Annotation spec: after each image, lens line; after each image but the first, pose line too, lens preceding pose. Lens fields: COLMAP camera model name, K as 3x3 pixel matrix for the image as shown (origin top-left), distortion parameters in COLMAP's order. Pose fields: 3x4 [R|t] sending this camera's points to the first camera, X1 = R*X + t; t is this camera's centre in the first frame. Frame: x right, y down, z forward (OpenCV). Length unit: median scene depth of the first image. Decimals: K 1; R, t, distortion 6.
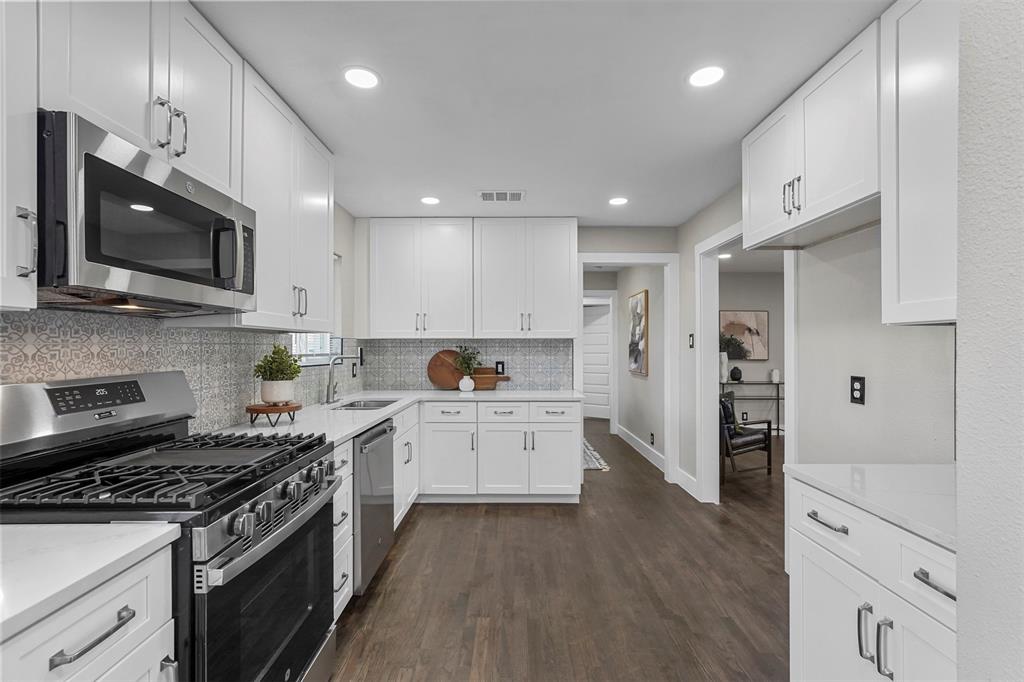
lens RADIAL K [[454.4, 0, 512.0], [0, 454.4, 341.0], [0, 0, 1]] dist [-0.016045, 0.012396]
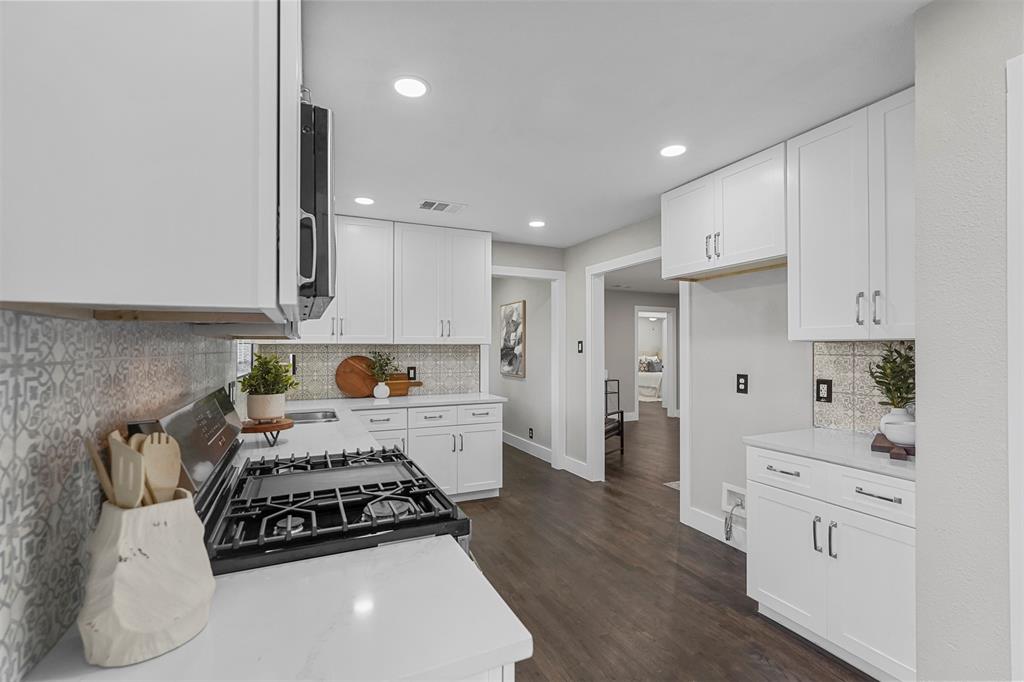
lens RADIAL K [[454.4, 0, 512.0], [0, 454.4, 341.0], [0, 0, 1]] dist [-0.016045, 0.012396]
pose [[0.906210, 0.007735, 0.422758, -0.262090], [-0.005970, 0.999967, -0.005498, -0.008076], [-0.422786, 0.002459, 0.906226, 0.000306]]
